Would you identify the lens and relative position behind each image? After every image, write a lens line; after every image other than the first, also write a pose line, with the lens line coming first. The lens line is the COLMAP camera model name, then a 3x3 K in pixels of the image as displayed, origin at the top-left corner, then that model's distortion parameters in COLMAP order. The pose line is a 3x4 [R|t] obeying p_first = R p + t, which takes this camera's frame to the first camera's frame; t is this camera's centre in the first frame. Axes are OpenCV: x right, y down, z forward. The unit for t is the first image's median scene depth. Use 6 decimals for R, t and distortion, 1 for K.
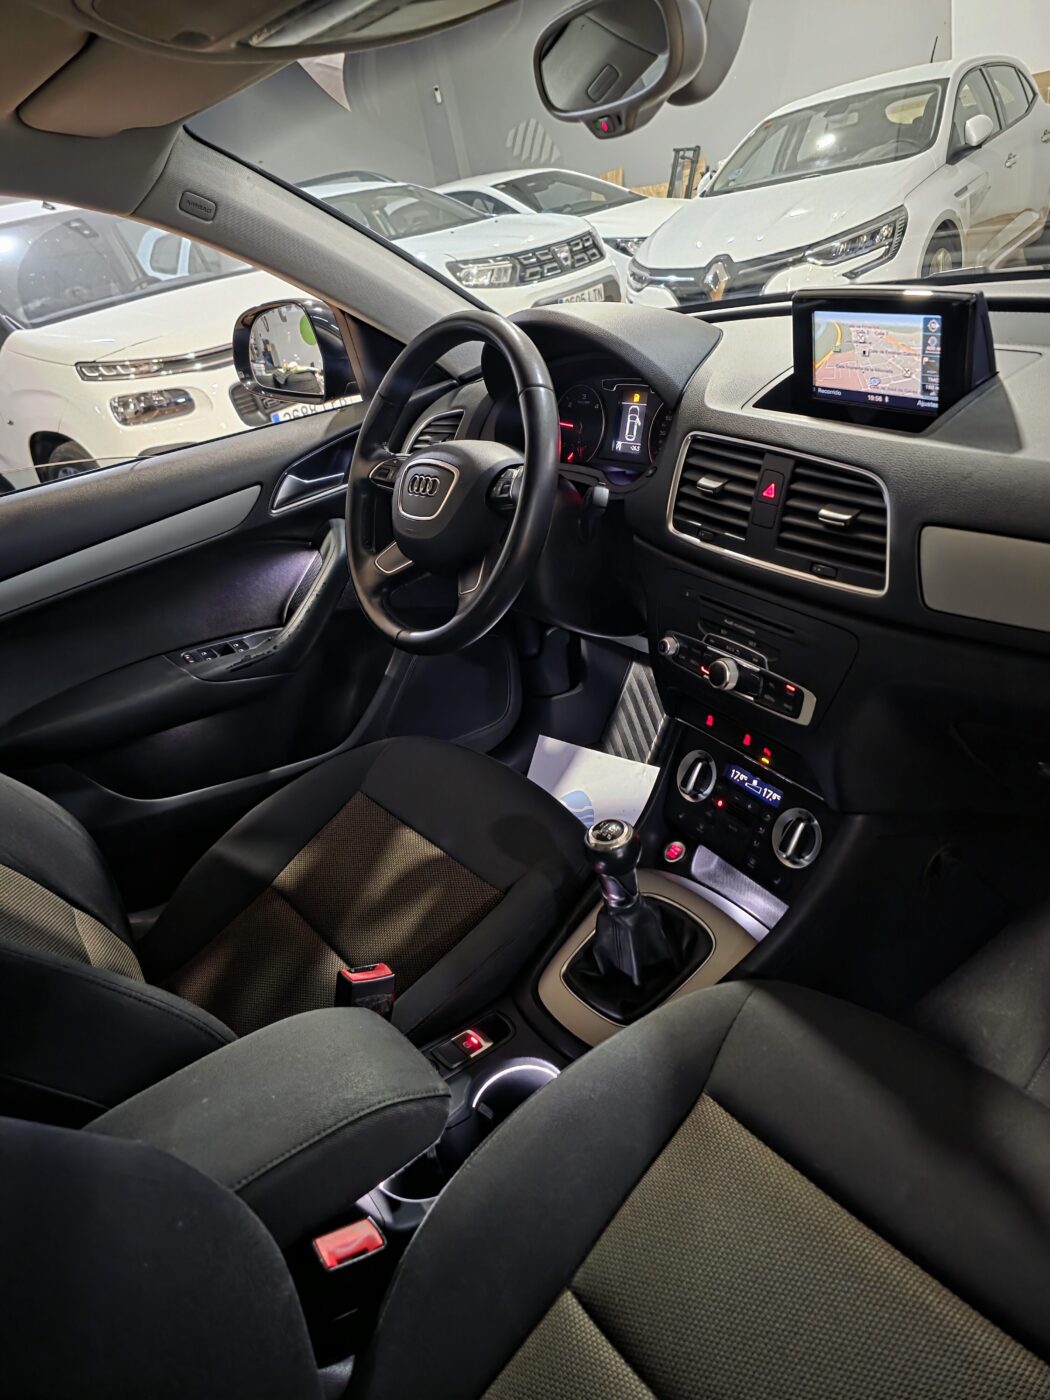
lens RADIAL K [[944.6, 0, 521.4], [0, 944.6, 682.6], [0, 0, 1]] dist [0.054957, -0.056759]
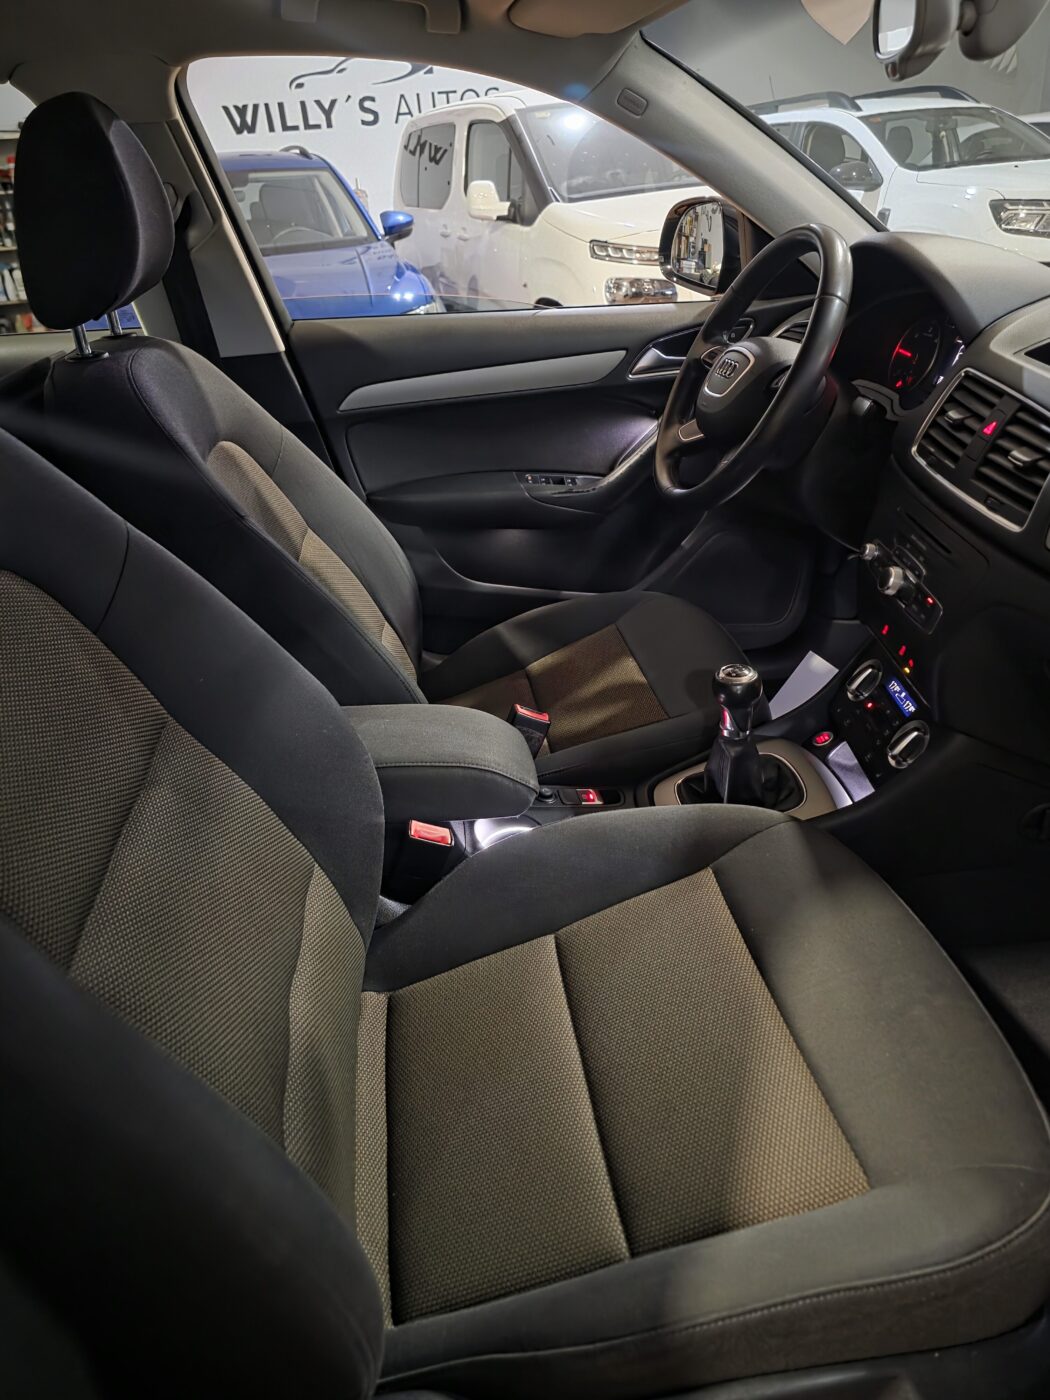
lens RADIAL K [[944.6, 0, 521.4], [0, 944.6, 682.6], [0, 0, 1]] dist [0.054957, -0.056759]
pose [[0.861314, 0.343723, -0.374155, 0.236188], [-0.314000, 0.939066, 0.139852, 0.066515], [0.399427, -0.002972, 0.916760, -0.166378]]
